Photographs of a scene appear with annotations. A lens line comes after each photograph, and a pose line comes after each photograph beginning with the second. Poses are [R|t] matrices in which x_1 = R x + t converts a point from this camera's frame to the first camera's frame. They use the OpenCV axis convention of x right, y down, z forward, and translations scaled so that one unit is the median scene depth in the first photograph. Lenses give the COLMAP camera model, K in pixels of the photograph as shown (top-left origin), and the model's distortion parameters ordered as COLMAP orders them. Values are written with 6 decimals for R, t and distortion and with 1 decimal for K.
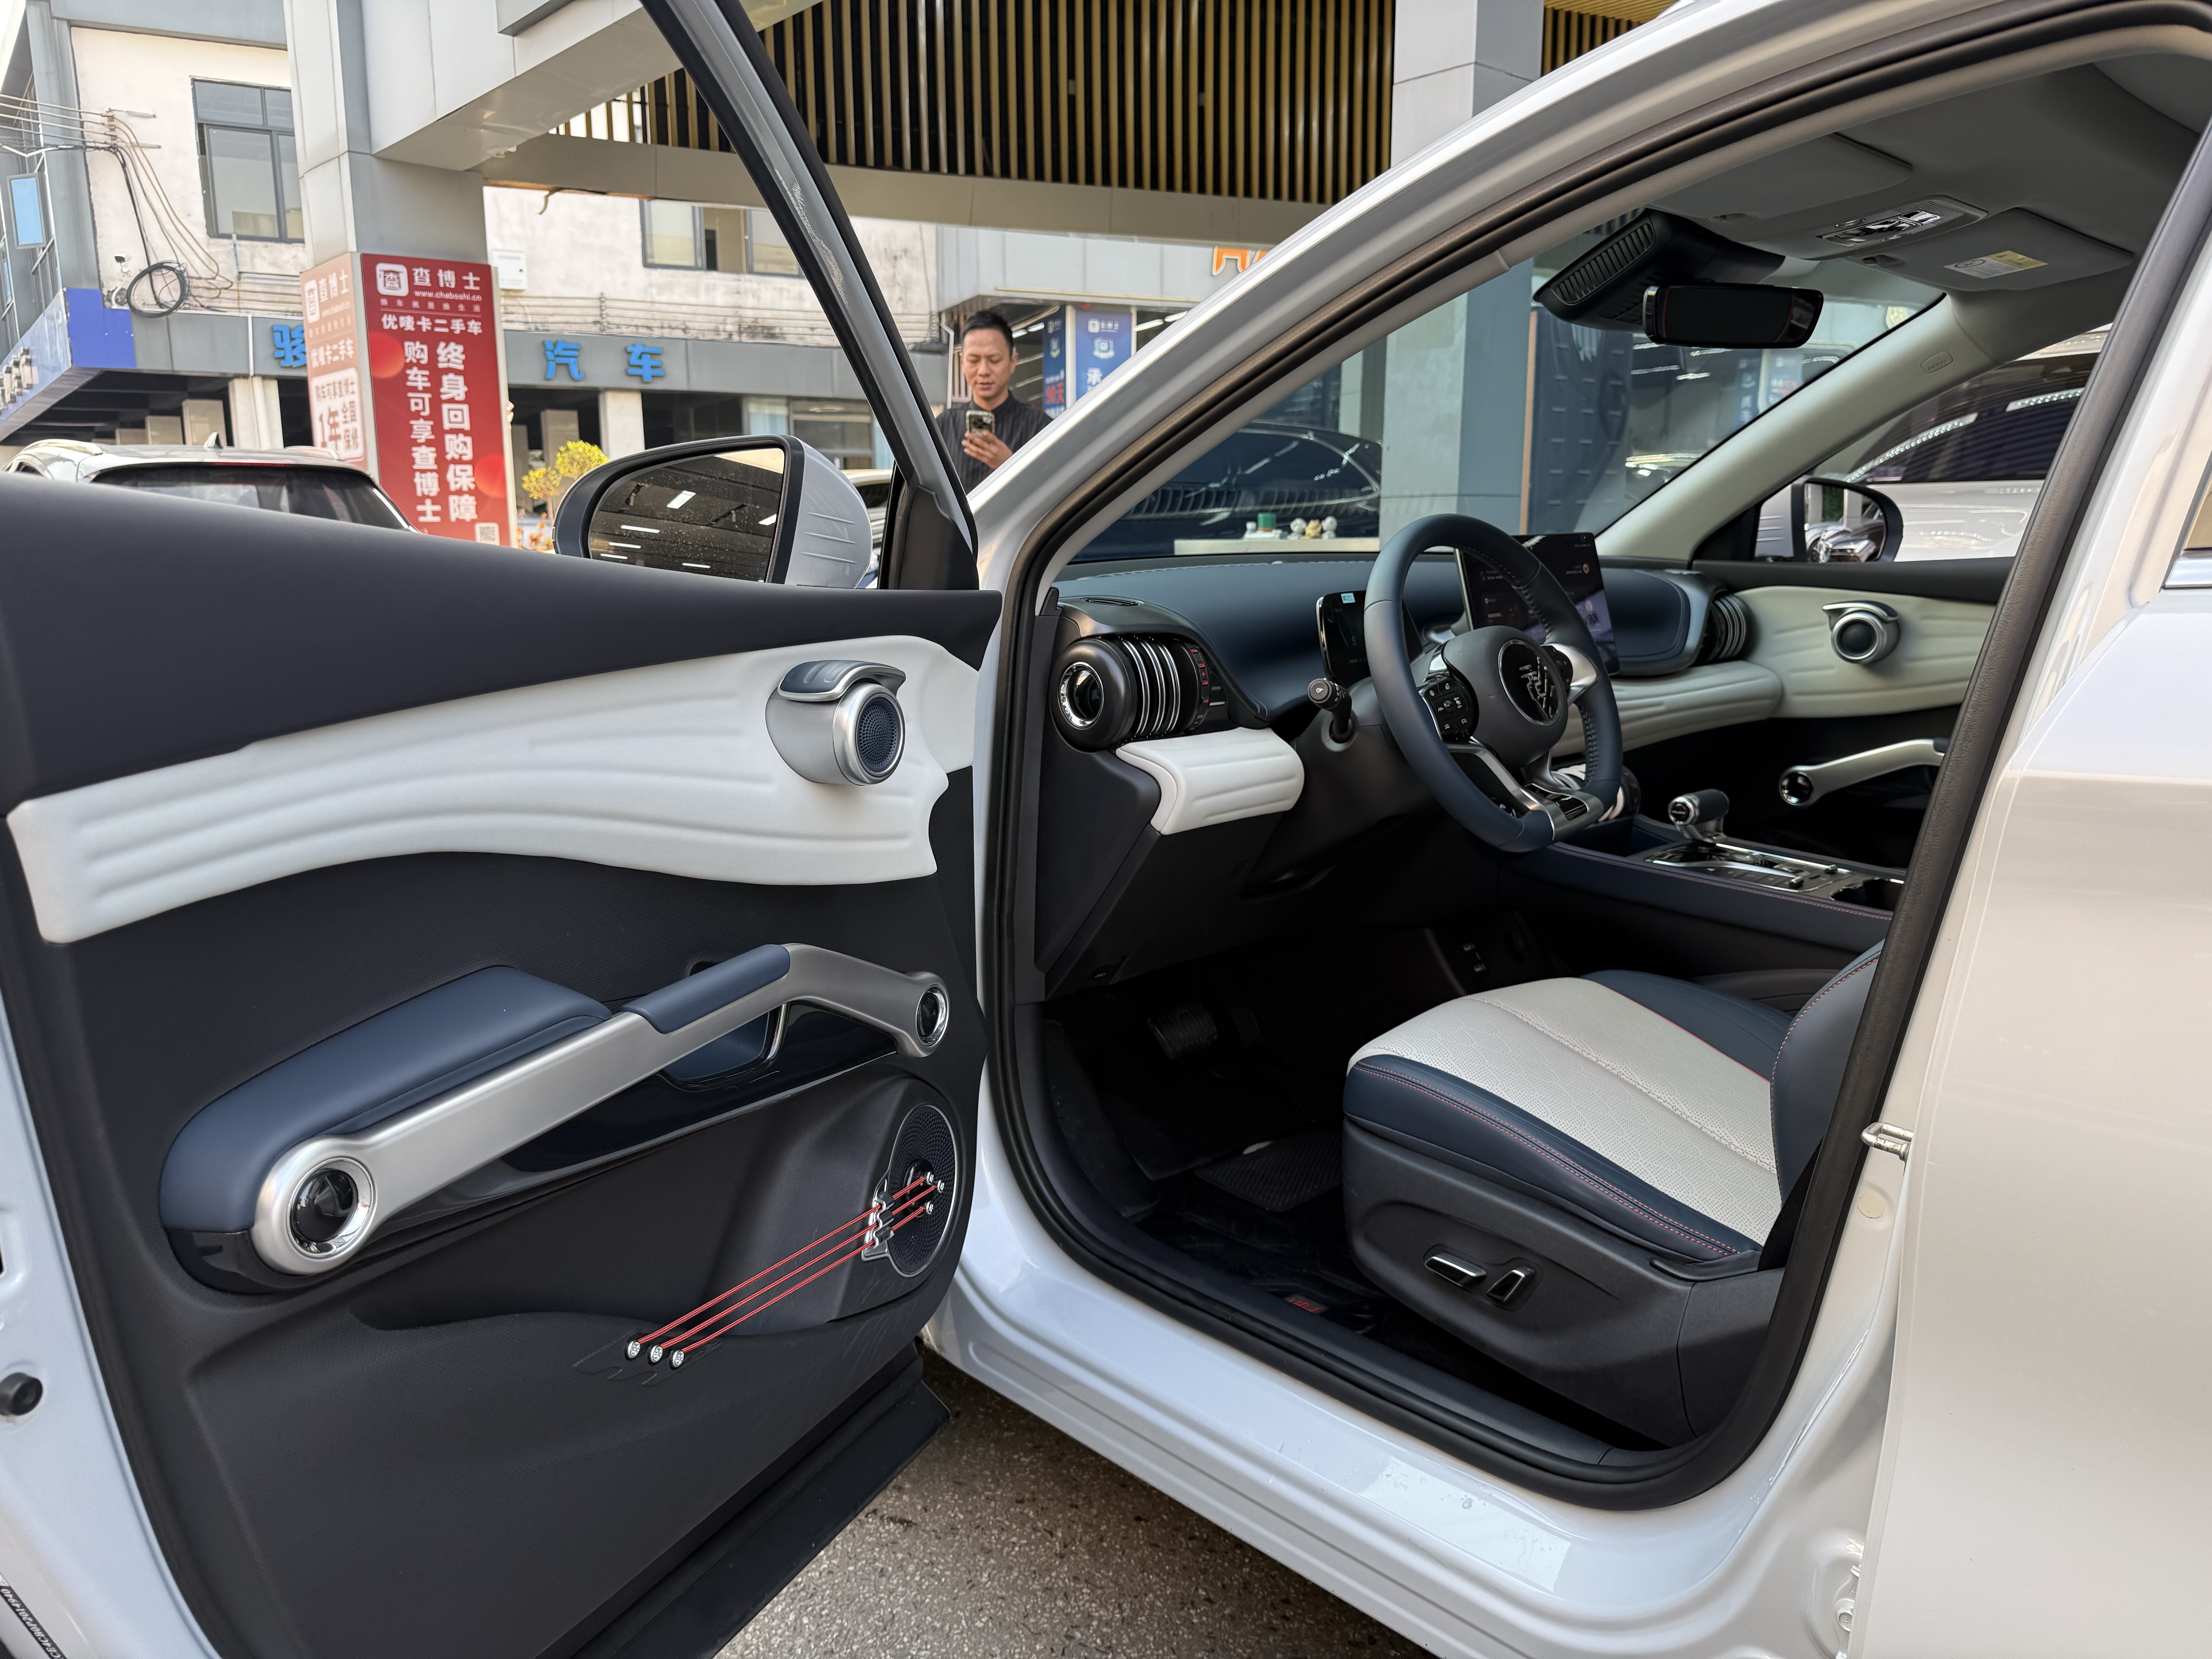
lens RADIAL K [[1585.6, 0, 1105.8], [0, 1585.6, 849.8], [0, 0, 1]] dist [-0.018390, 0.003546]
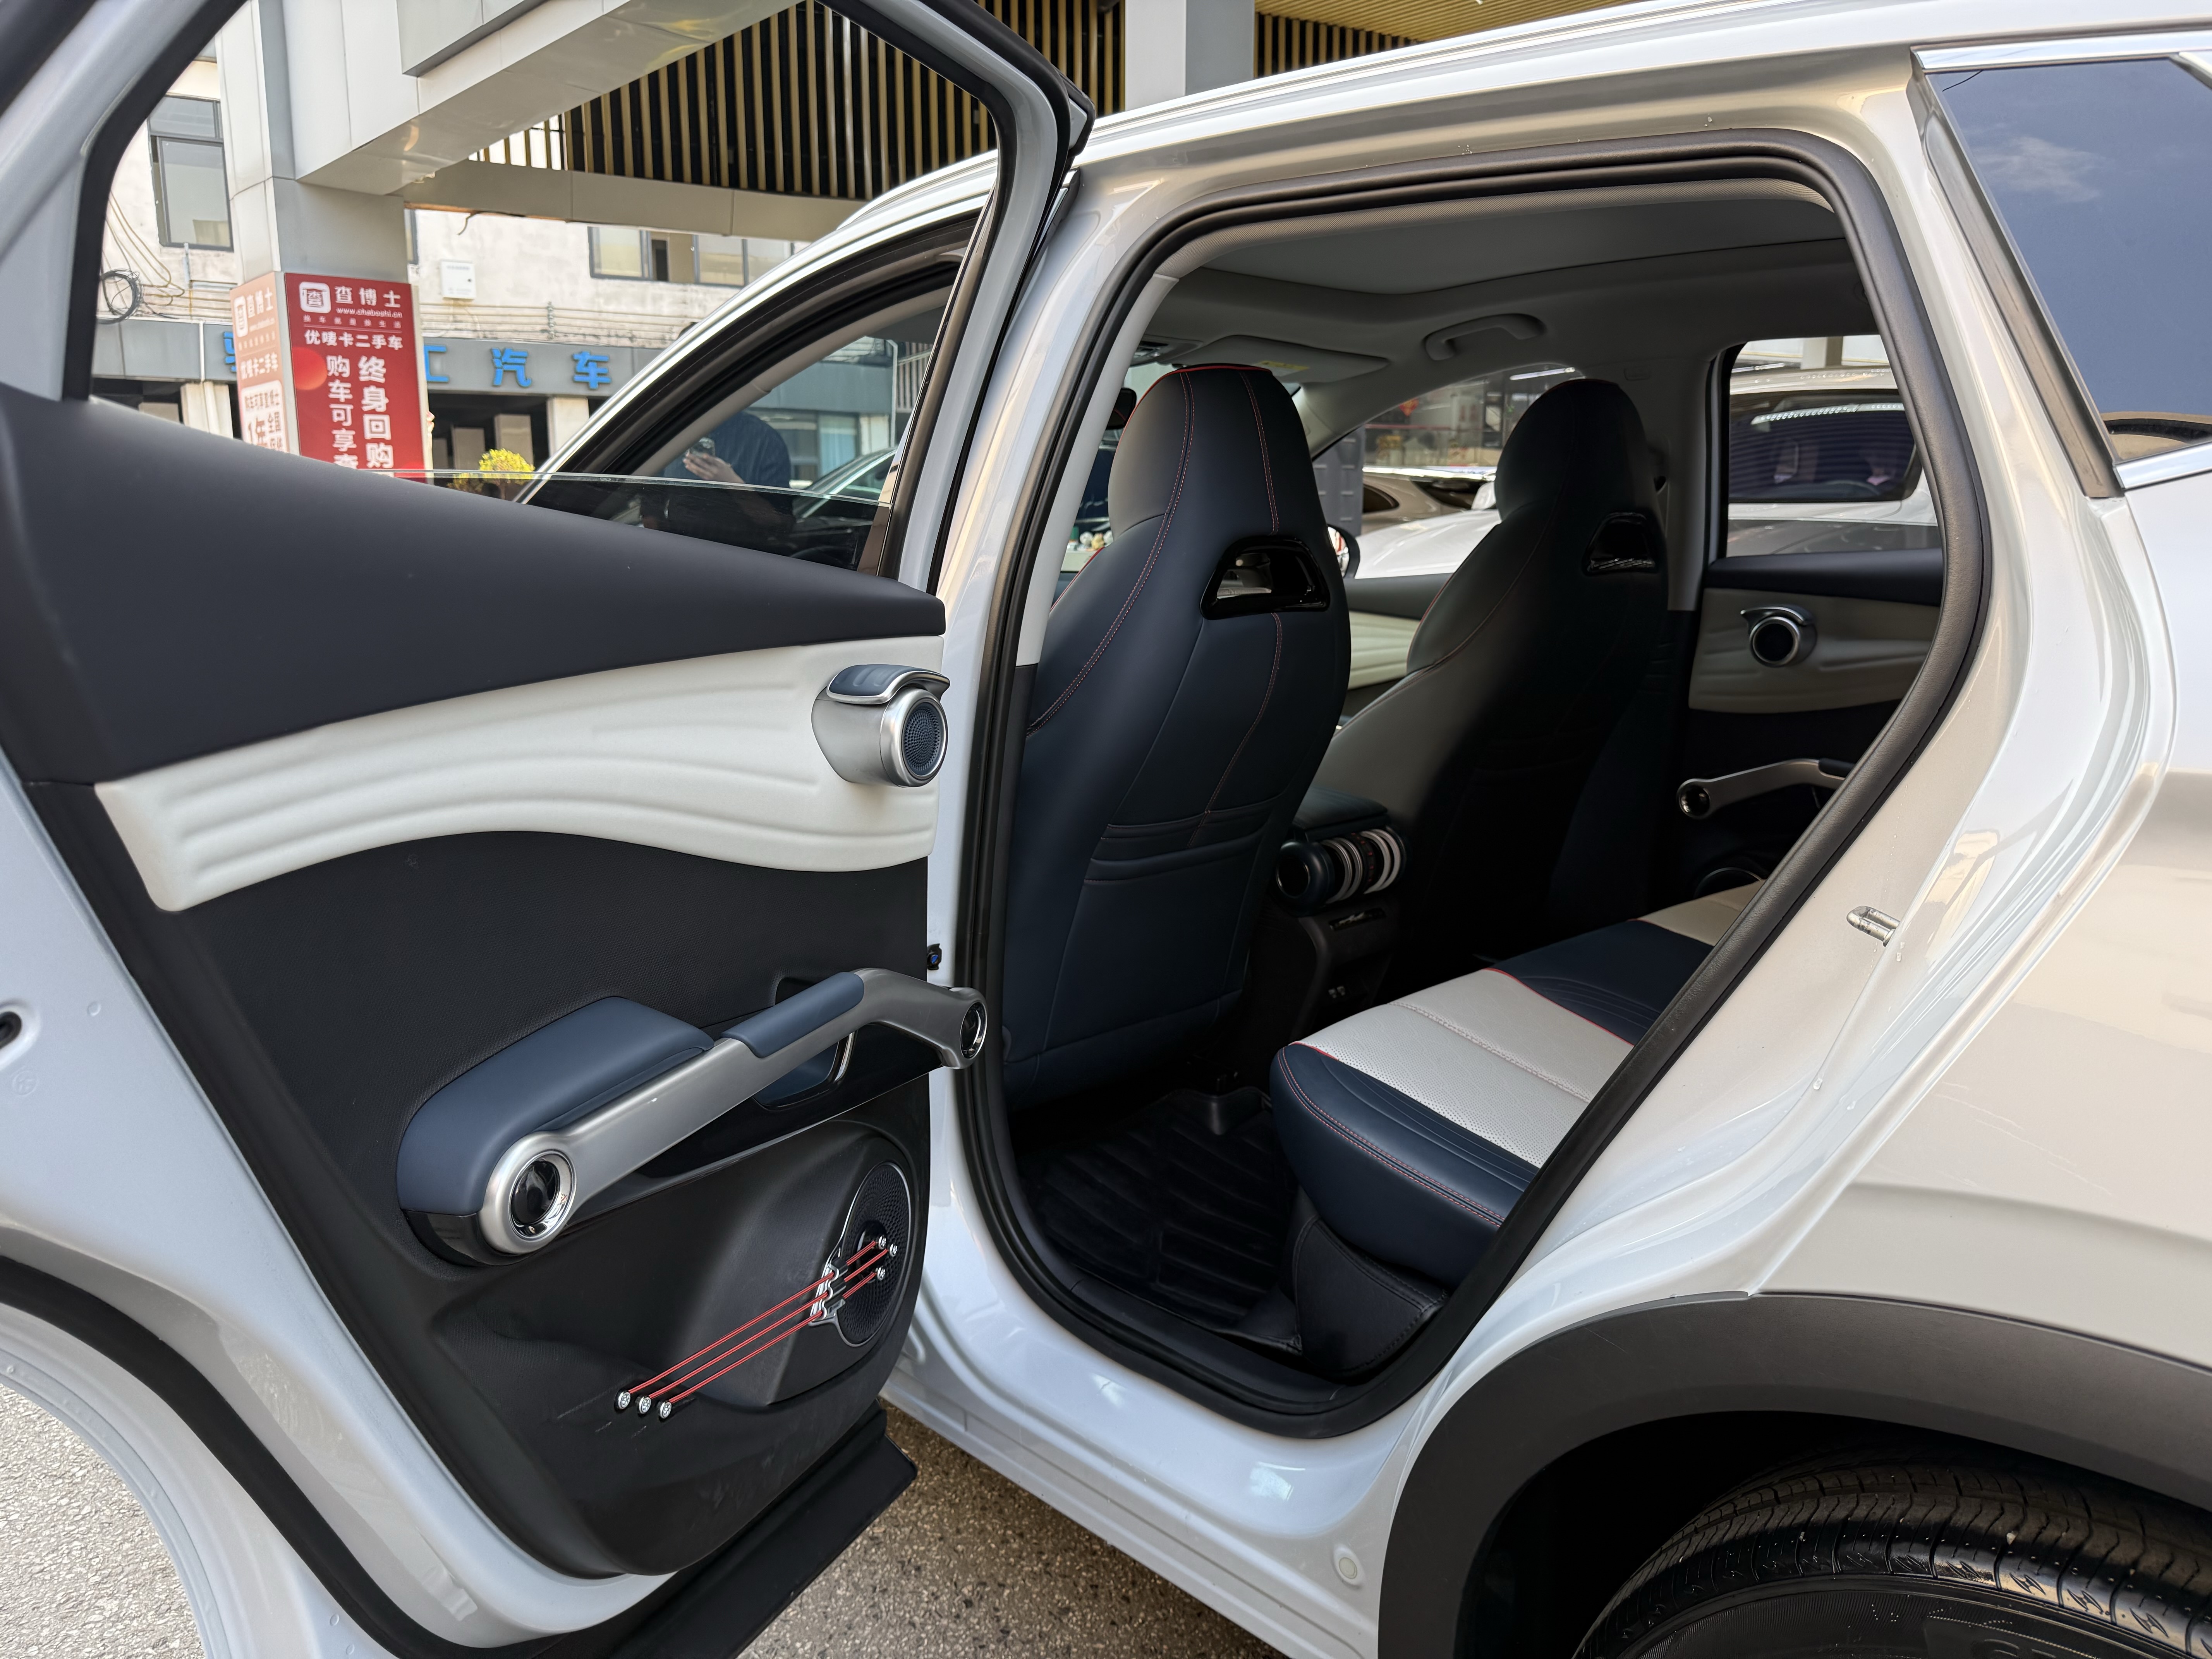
lens RADIAL K [[1575.1, 0, 1109.6], [0, 1575.1, 825.4], [0, 0, 1]] dist [-0.006656, -0.002855]
pose [[0.999876, 0.000572, 0.015712, 0.058582], [-0.000343, 0.999894, -0.014527, 0.006877], [-0.015719, 0.014520, 0.999771, -0.051989]]
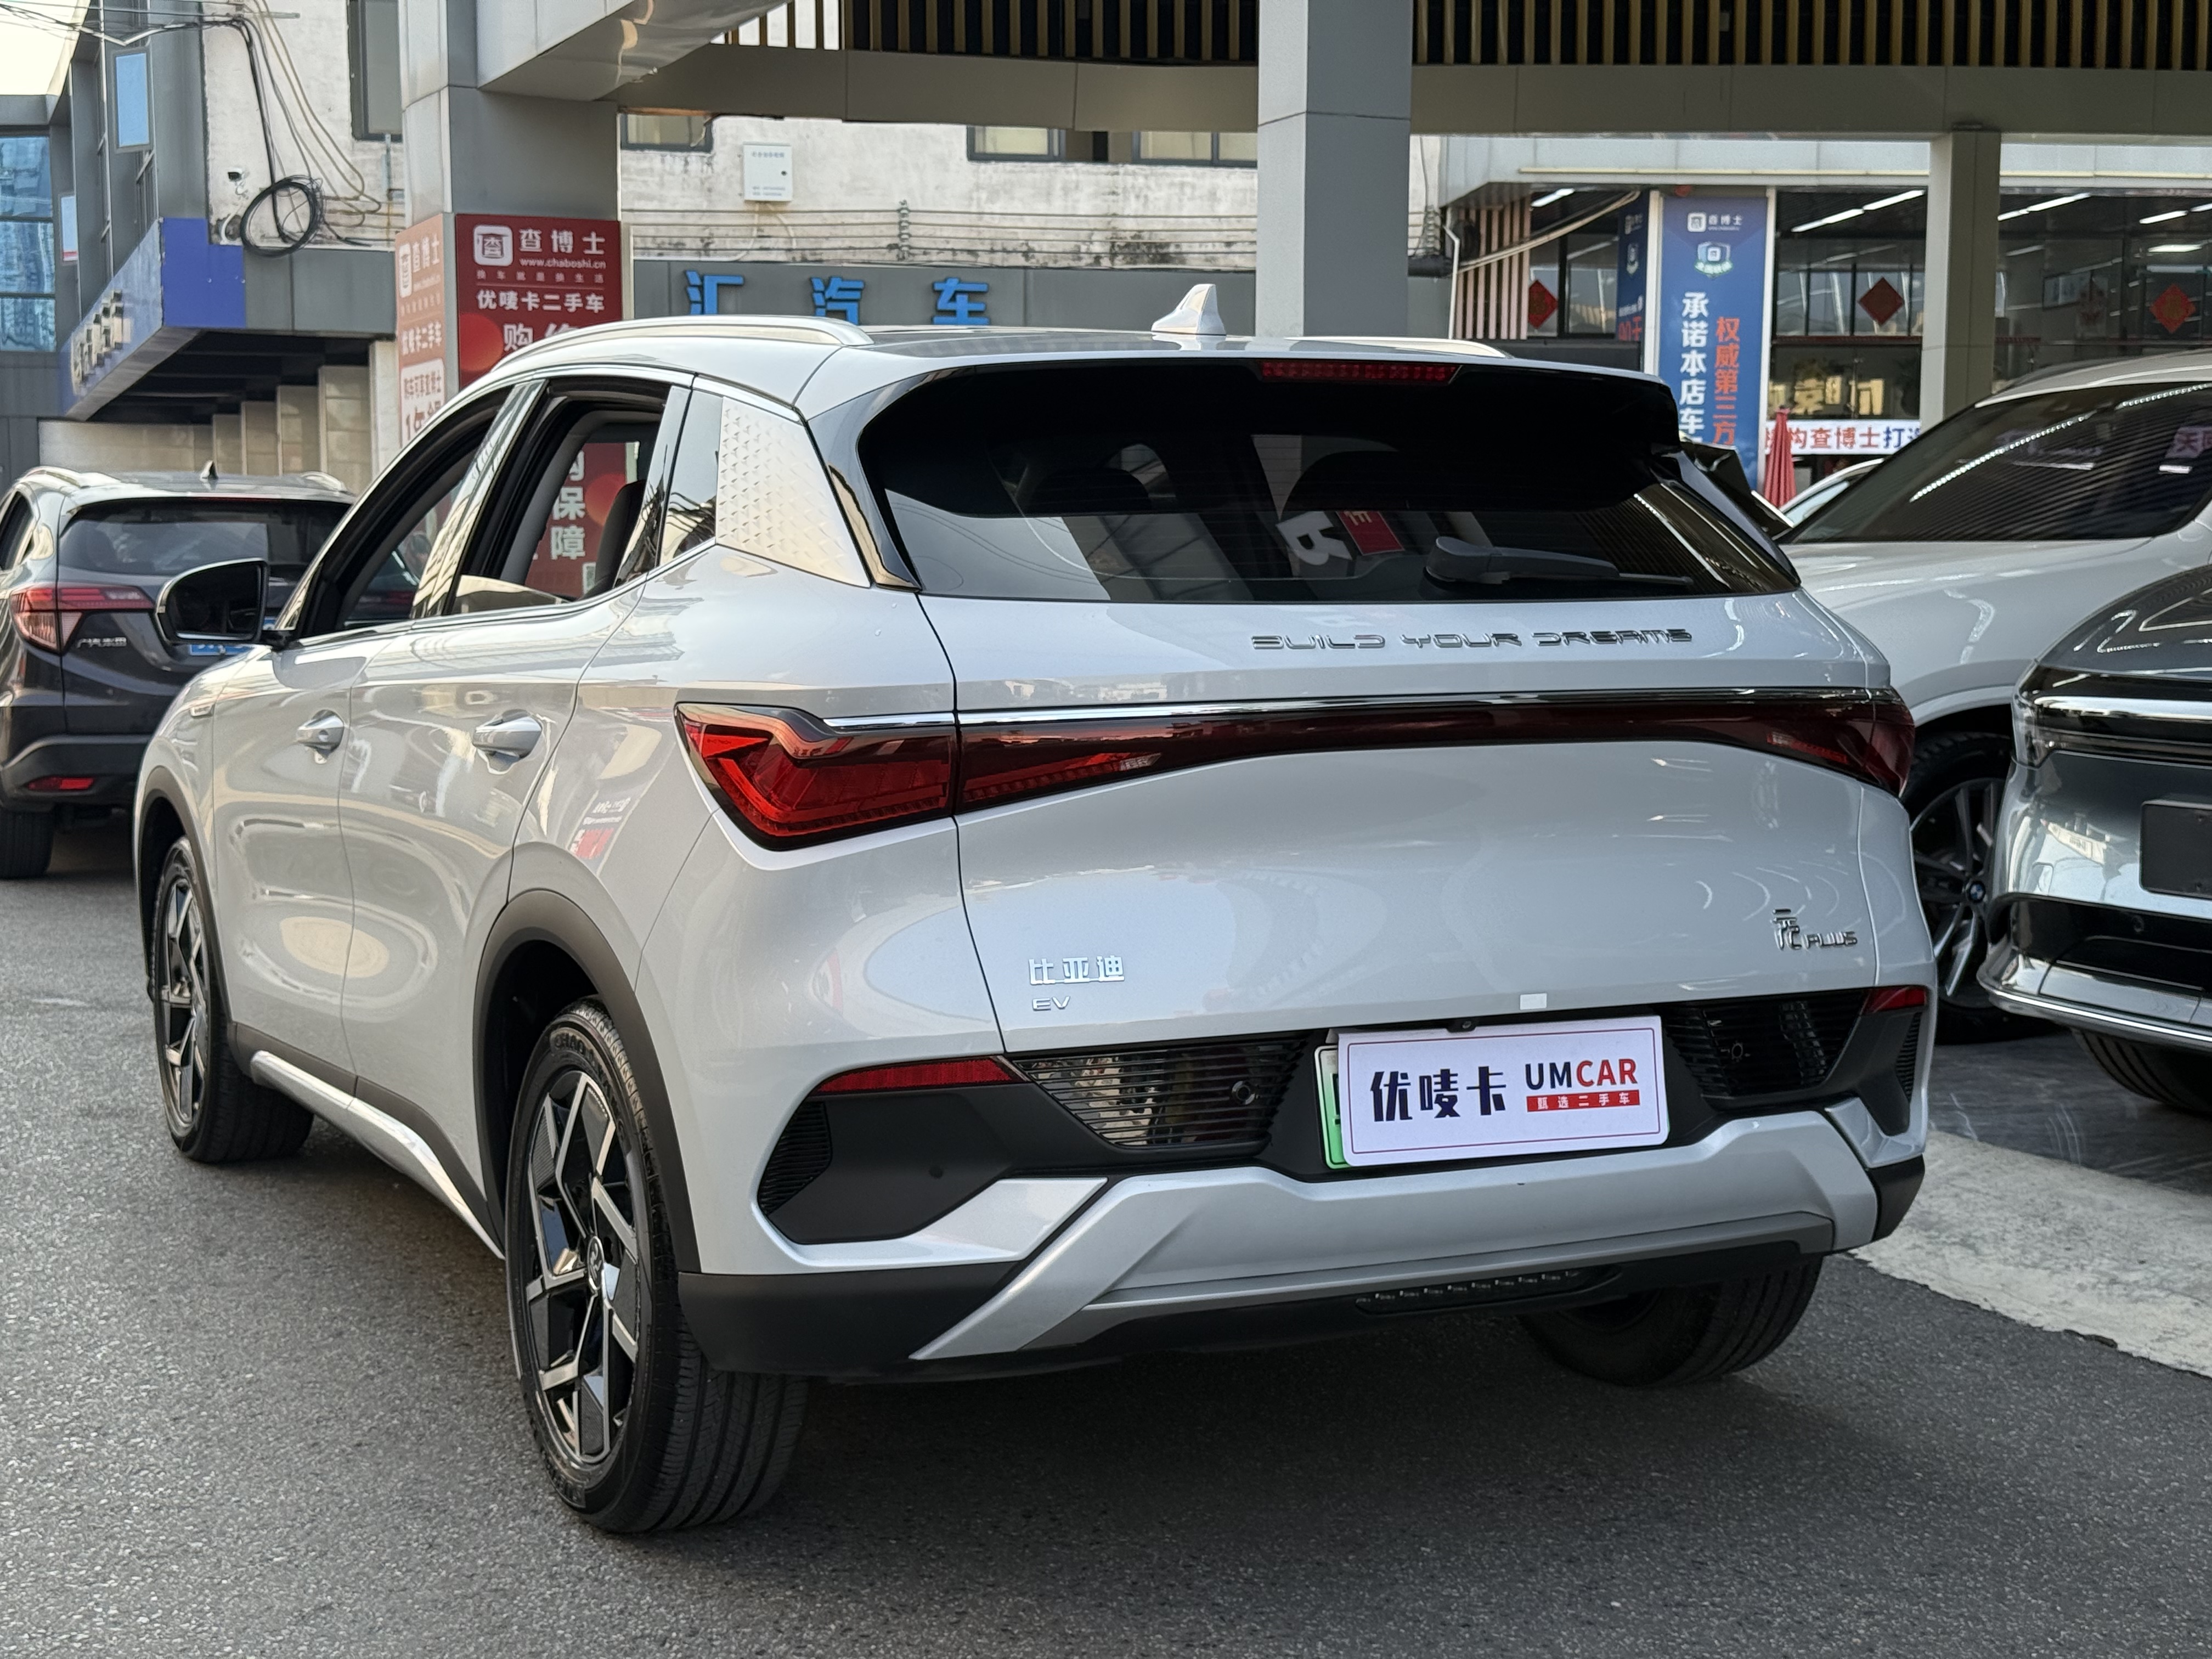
lens RADIAL K [[3015.8, 0, 1106.0], [0, 3015.8, 829.5], [0, 0, 1]] dist [0.214597, -0.504098]
pose [[0.957813, 0.027399, -0.286082, 0.245592], [-0.058065, 0.993365, -0.099265, 0.047644], [0.281464, 0.111689, 0.953050, -0.279543]]
